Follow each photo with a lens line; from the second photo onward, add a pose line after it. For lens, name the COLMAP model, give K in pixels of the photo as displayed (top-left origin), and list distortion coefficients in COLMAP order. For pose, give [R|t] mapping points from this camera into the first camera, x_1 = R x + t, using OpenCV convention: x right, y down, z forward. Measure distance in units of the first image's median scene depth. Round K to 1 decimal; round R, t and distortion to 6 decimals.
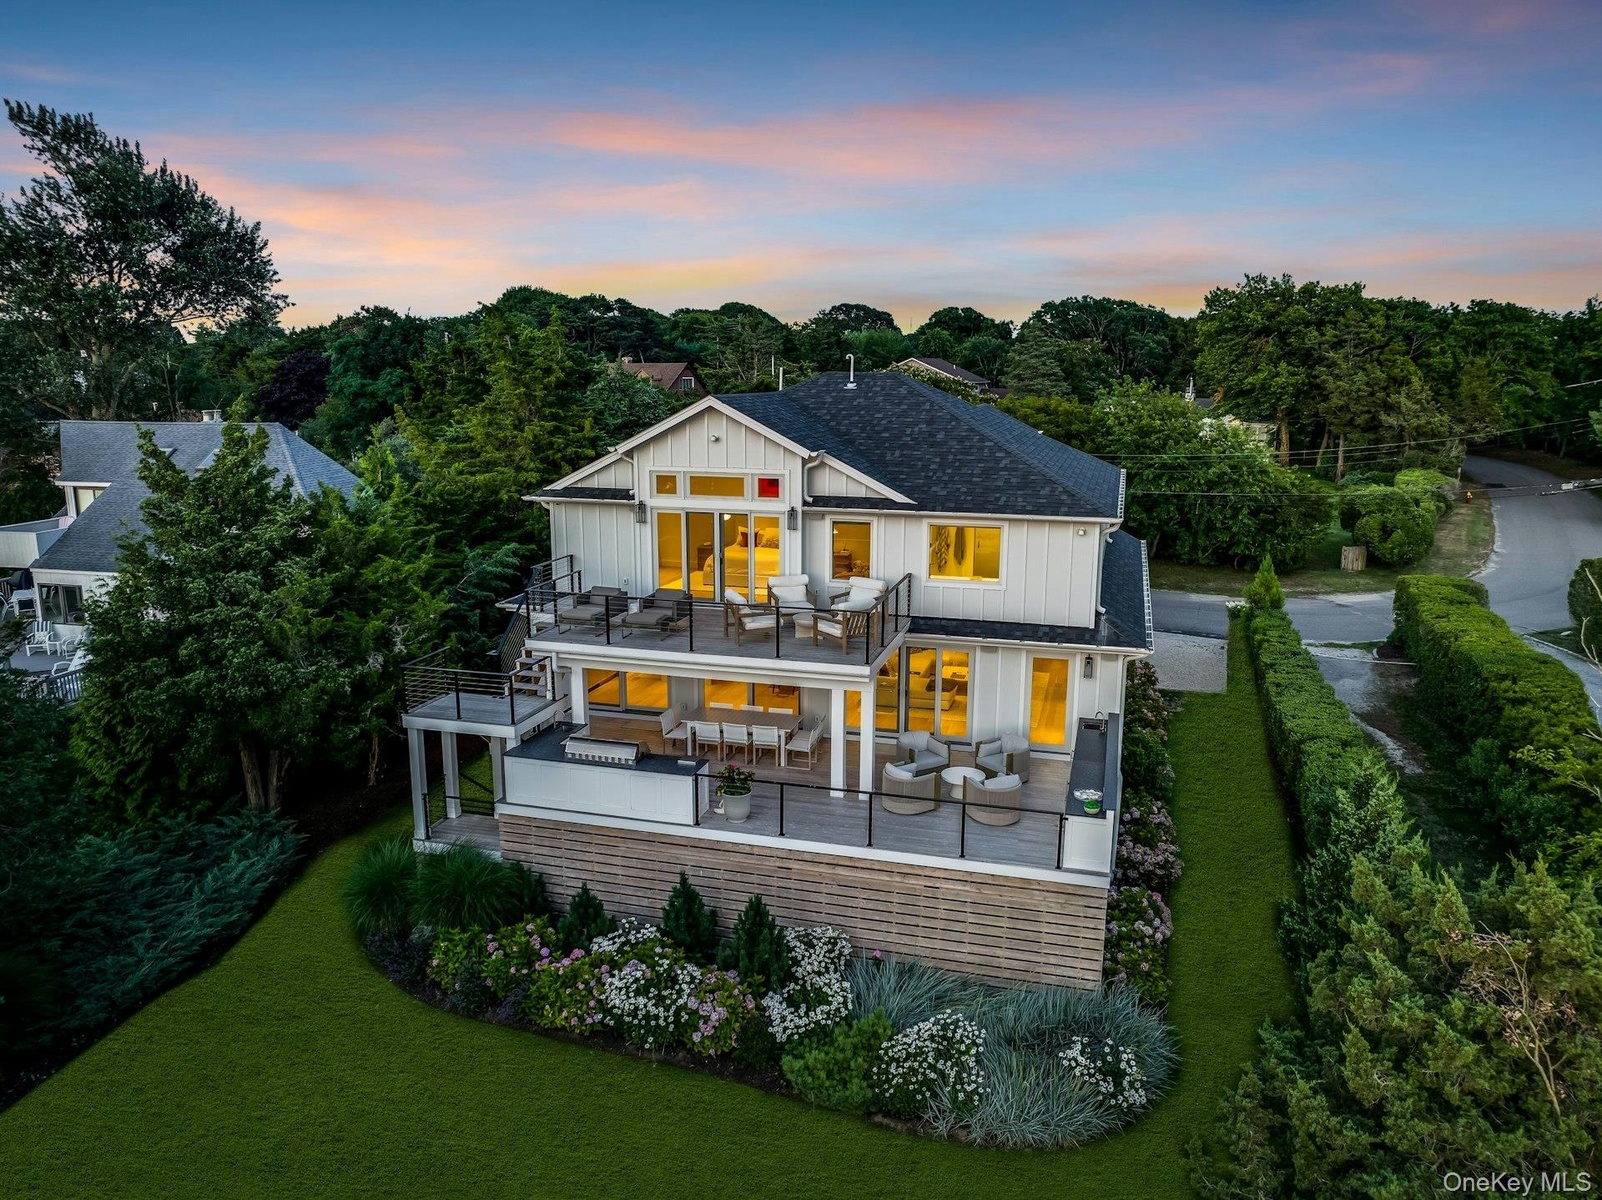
lens RADIAL K [[1111.8, 0, 801.0], [0, 1111.8, 600.0], [0, 0, 1]] dist [-0.030340, 0.000258]
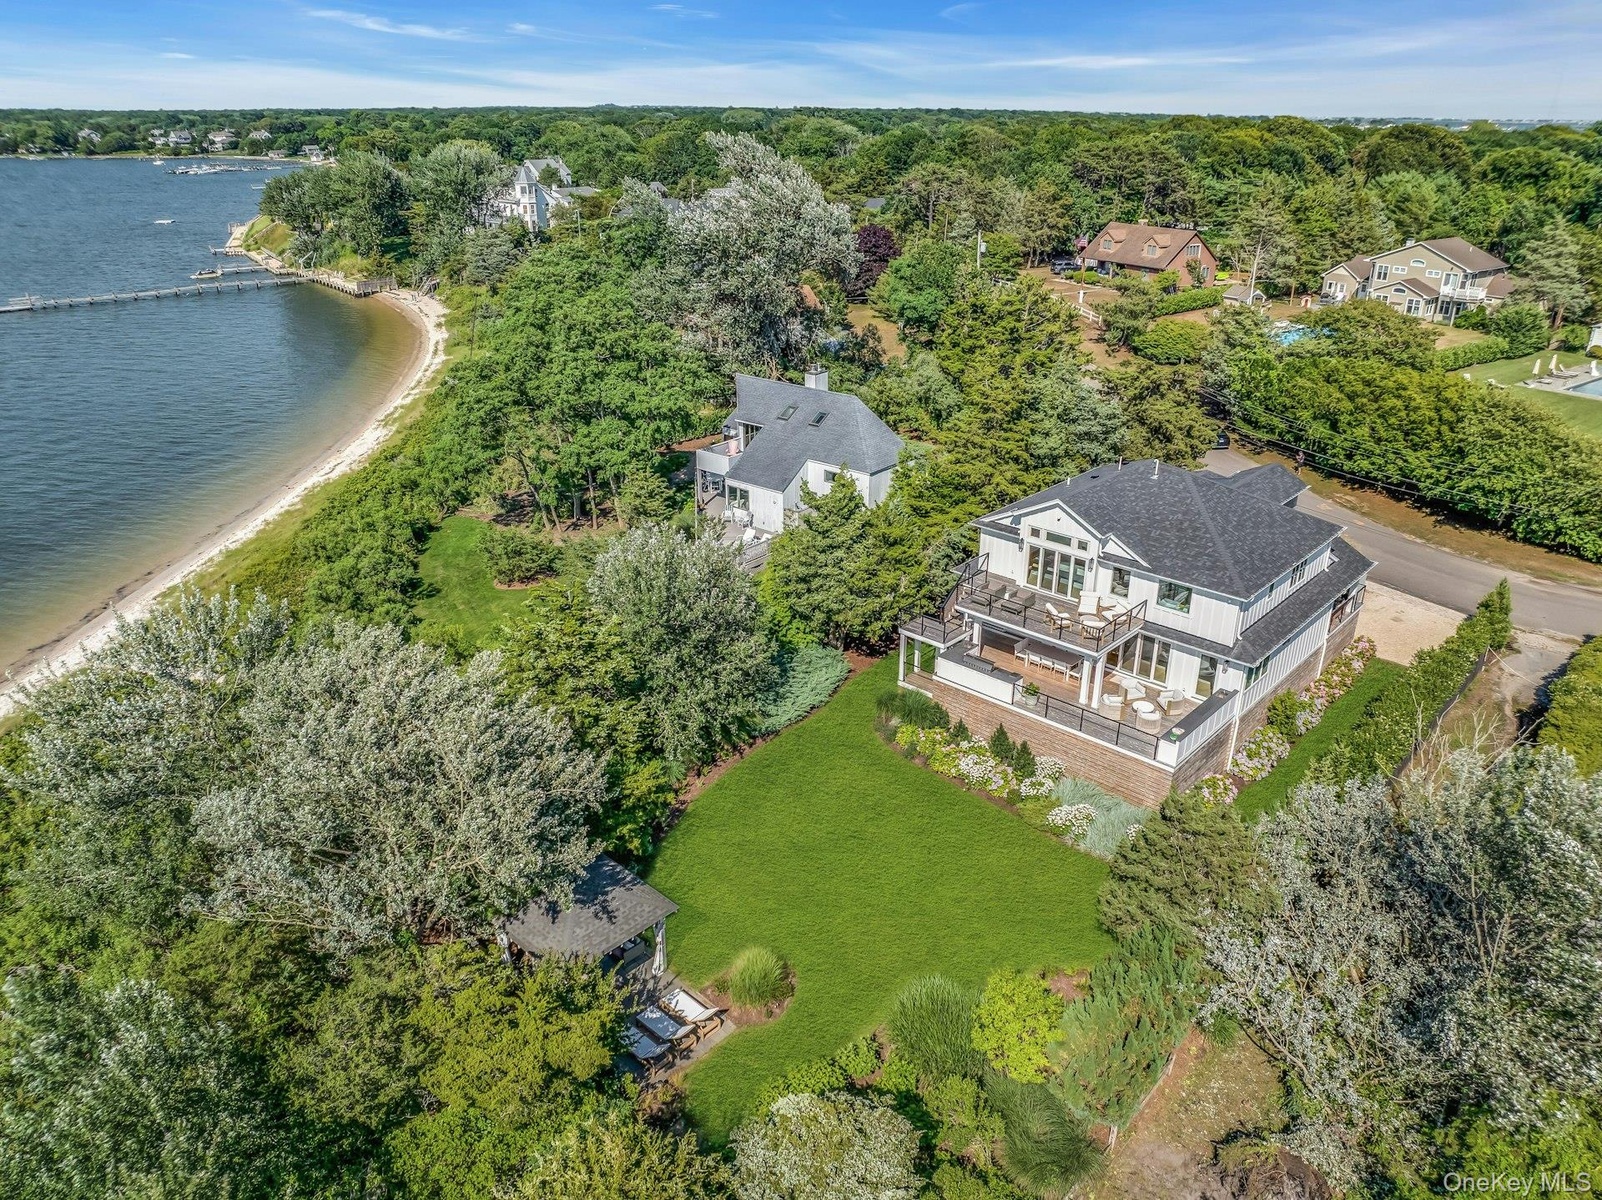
lens RADIAL K [[1111.8, 0, 801.0], [0, 1111.8, 600.0], [0, 0, 1]] dist [-0.030340, 0.000258]
pose [[0.890635, 0.176830, -0.418928, 0.390638], [-0.088006, 0.970902, 0.222720, -0.425188], [0.446121, -0.161494, 0.880282, -1.046889]]
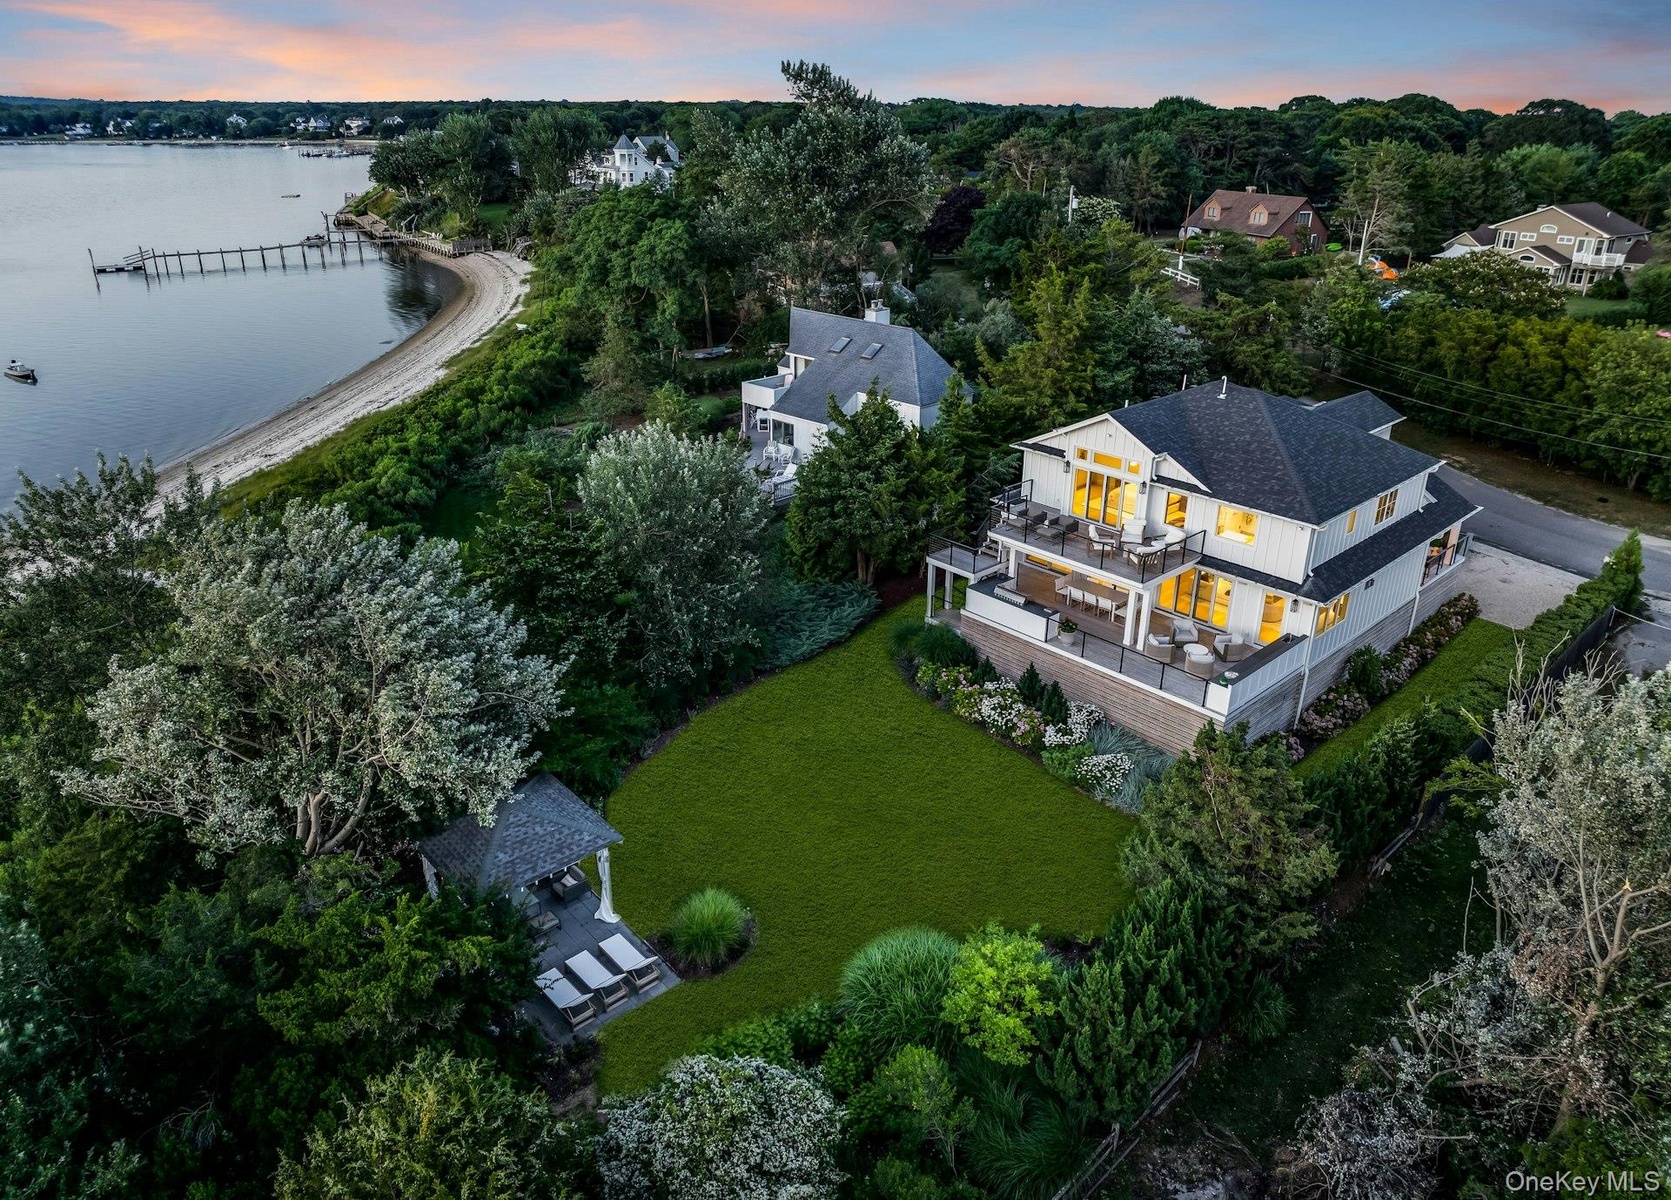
lens RADIAL K [[1108.7, 0, 828.4], [0, 1108.7, 563.6], [0, 0, 1]] dist [-0.022066, 0.002130]
pose [[0.853007, 0.198220, -0.482792, 0.456911], [-0.109327, 0.972409, 0.206081, -0.274037], [0.510320, -0.123006, 0.851142, -0.801266]]
